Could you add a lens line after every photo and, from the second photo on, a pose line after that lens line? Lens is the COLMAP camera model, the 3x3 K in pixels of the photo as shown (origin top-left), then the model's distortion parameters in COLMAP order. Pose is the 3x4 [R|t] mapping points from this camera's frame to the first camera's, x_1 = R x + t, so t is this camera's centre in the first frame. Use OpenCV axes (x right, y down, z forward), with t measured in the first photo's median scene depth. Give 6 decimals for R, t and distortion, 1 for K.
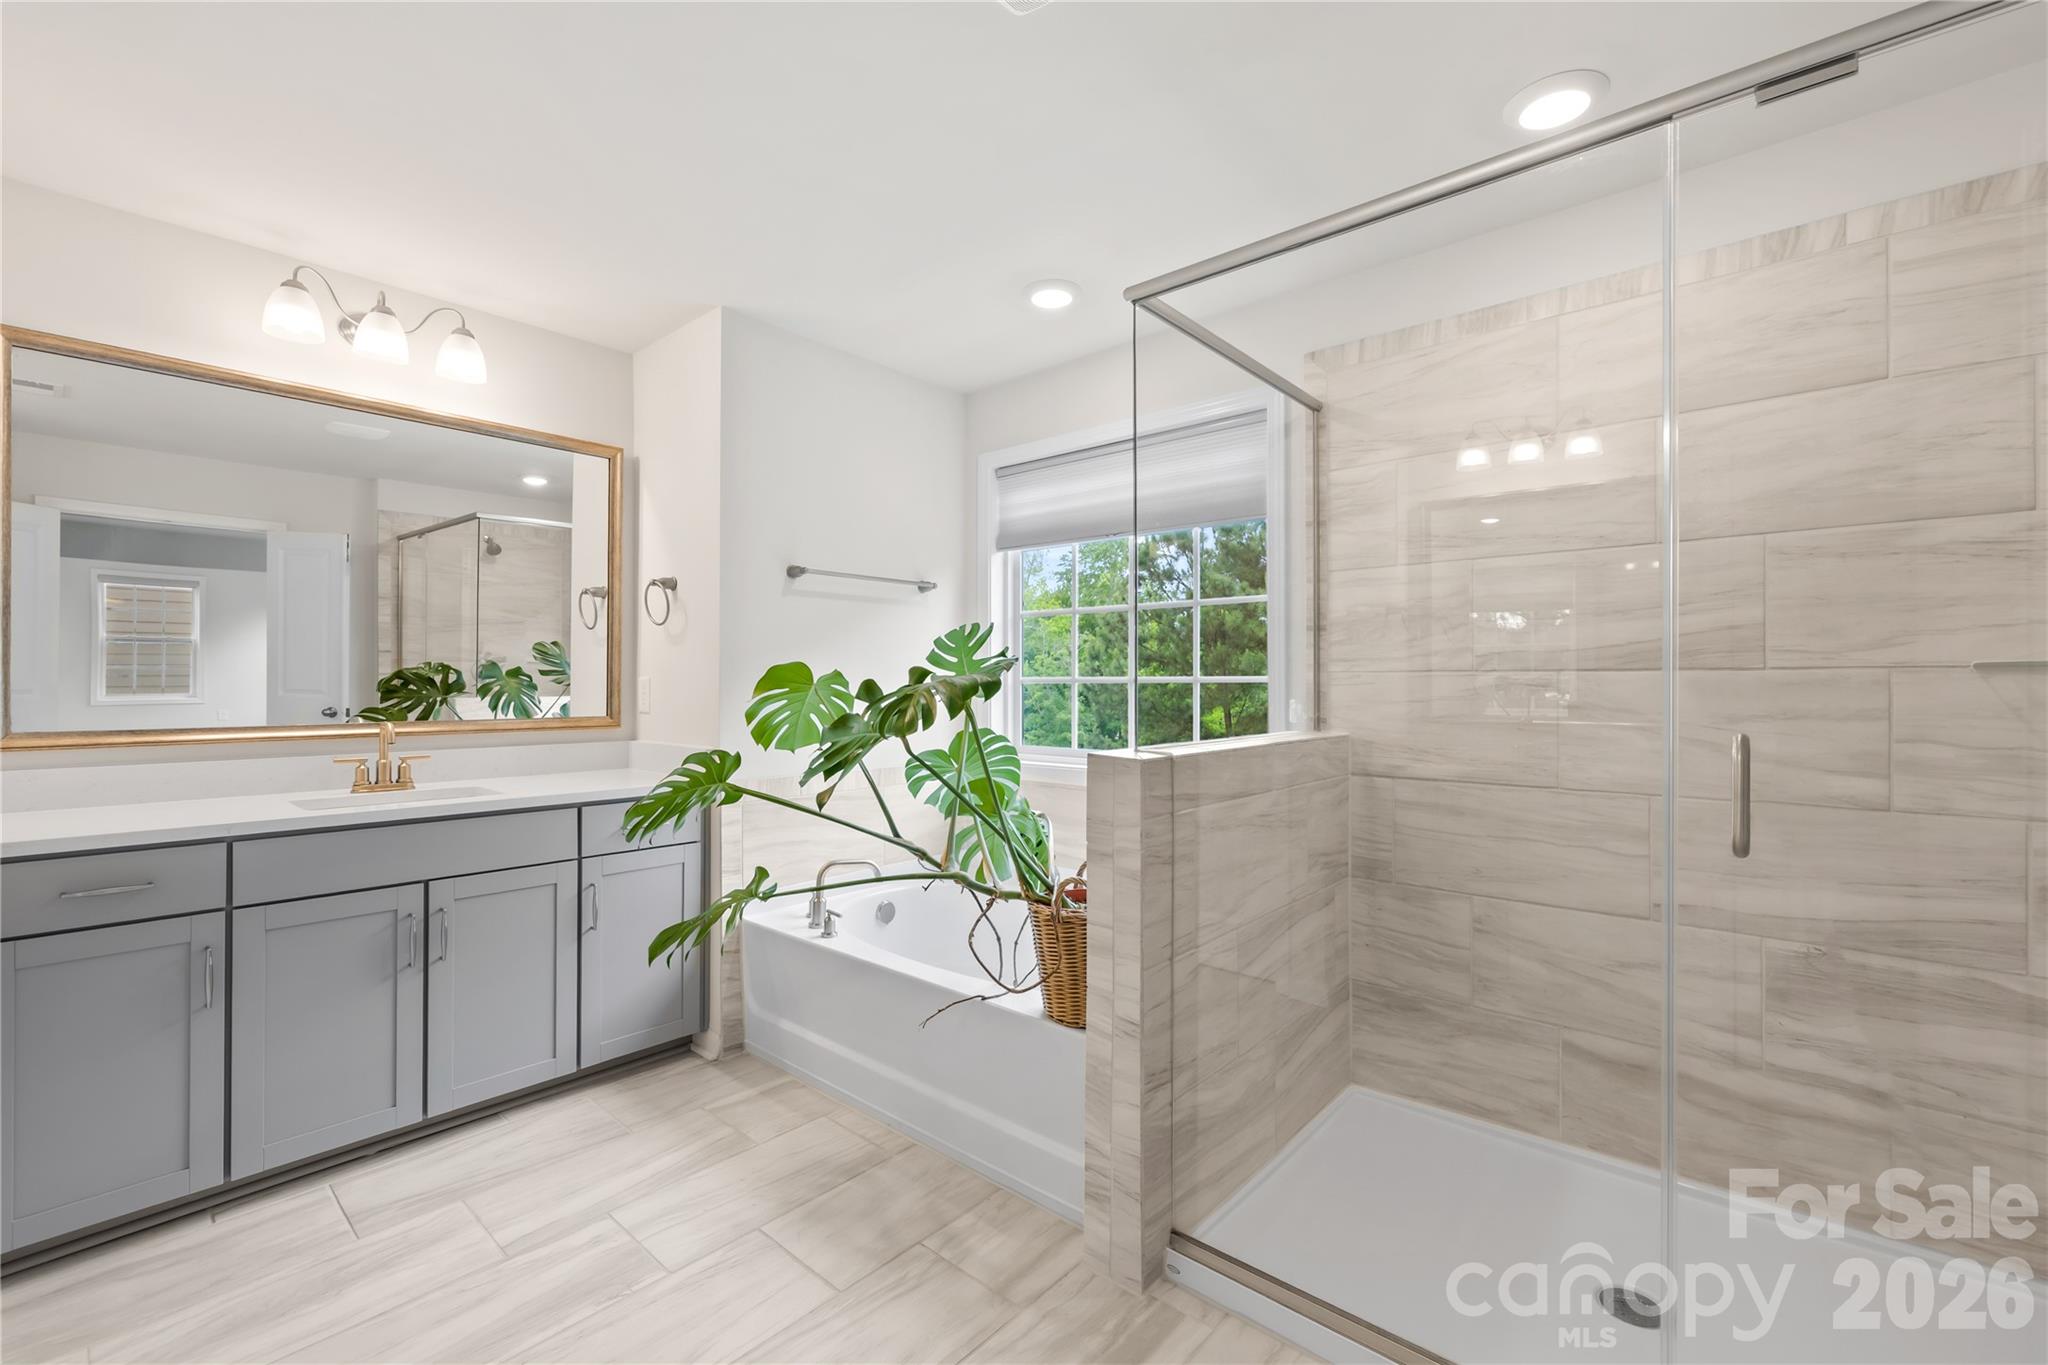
lens RADIAL K [[865.8, 0, 1024.0], [0, 865.8, 682.5], [0, 0, 1]] dist [-0.000736, -0.000560]
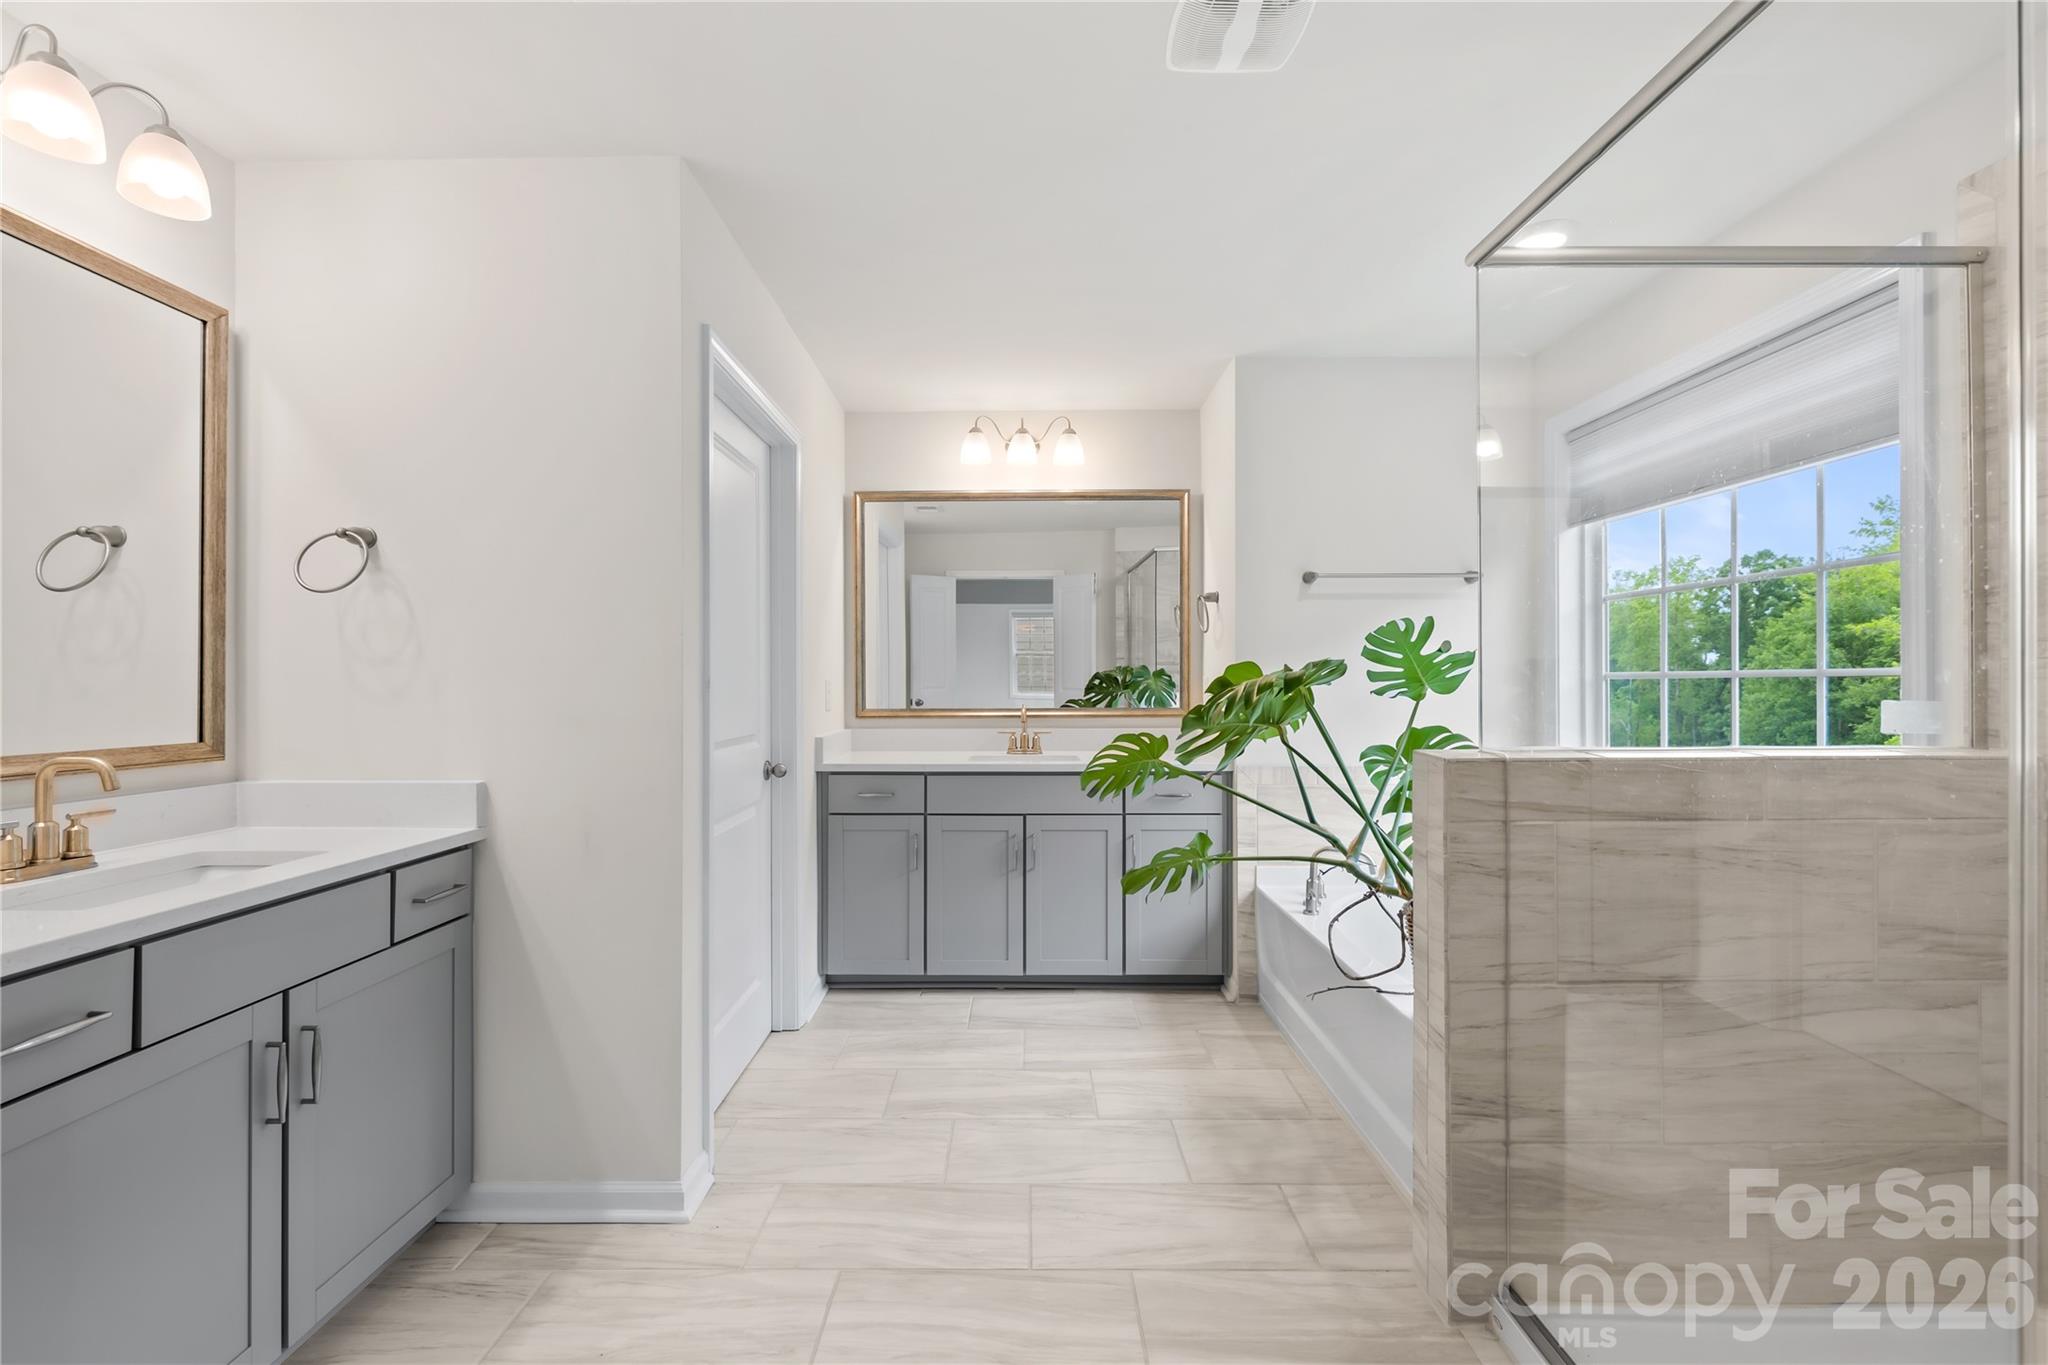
lens RADIAL K [[865.8, 0, 1024.0], [0, 865.8, 682.5], [0, 0, 1]] dist [-0.000736, -0.000560]
pose [[0.656244, -0.003435, -0.754541, 0.407169], [0.004834, 0.999988, -0.000348, 0.002848], [0.754534, -0.003419, 0.656253, 0.023380]]
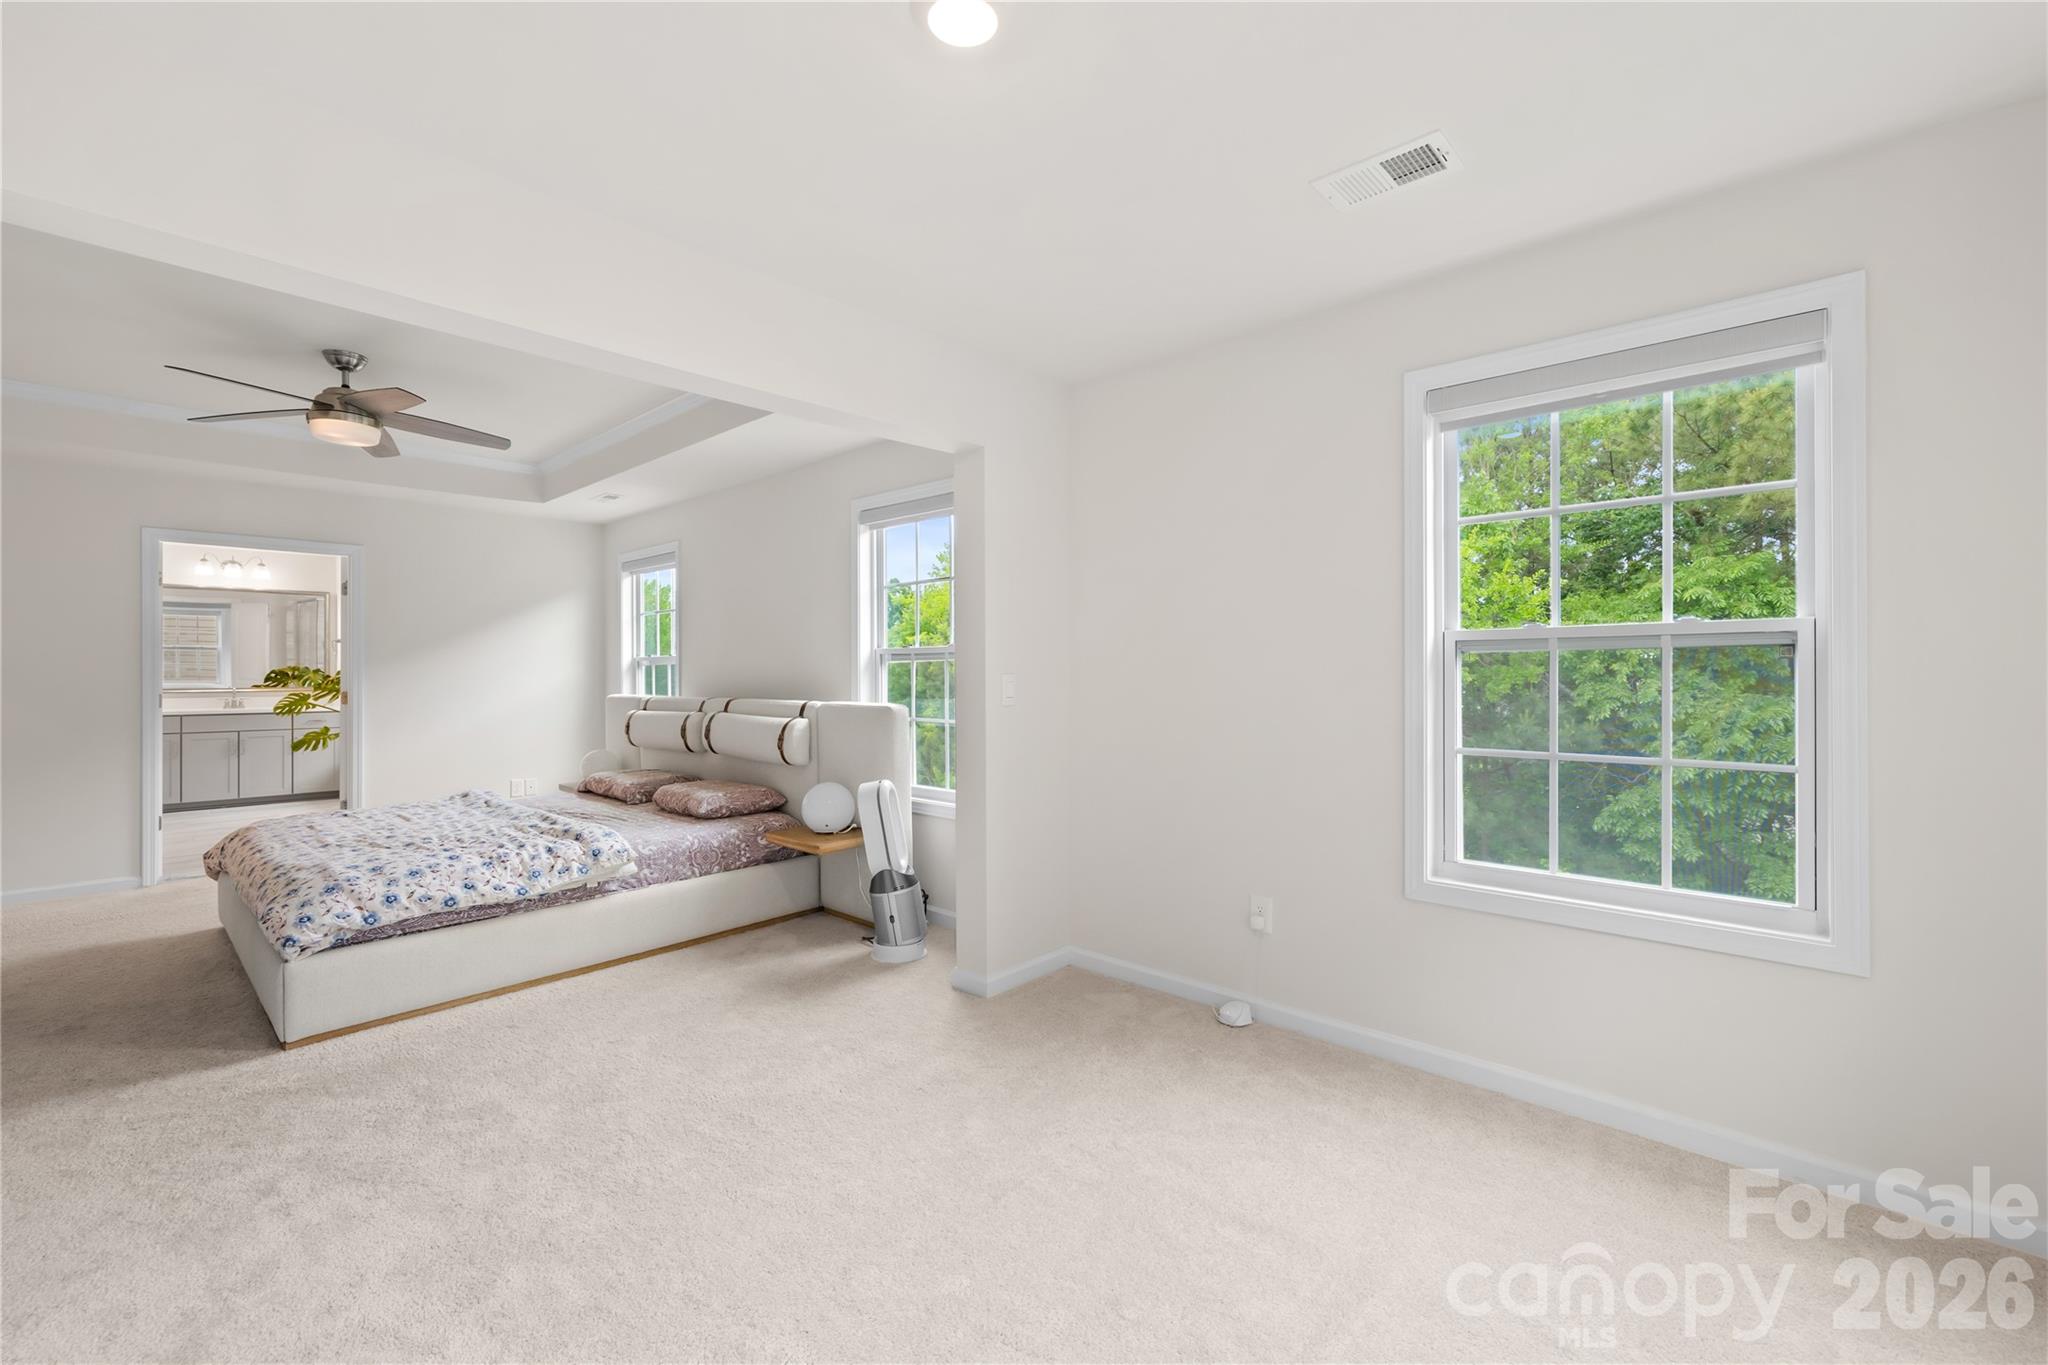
lens RADIAL K [[873.8, 0, 1024.0], [0, 873.8, 682.5], [0, 0, 1]] dist [0.005556, 0.000243]
pose [[0.998888, 0.004555, -0.046935, 2.568352], [-0.004086, 0.999941, 0.010079, -0.020869], [0.046978, -0.009876, 0.998847, -2.330730]]
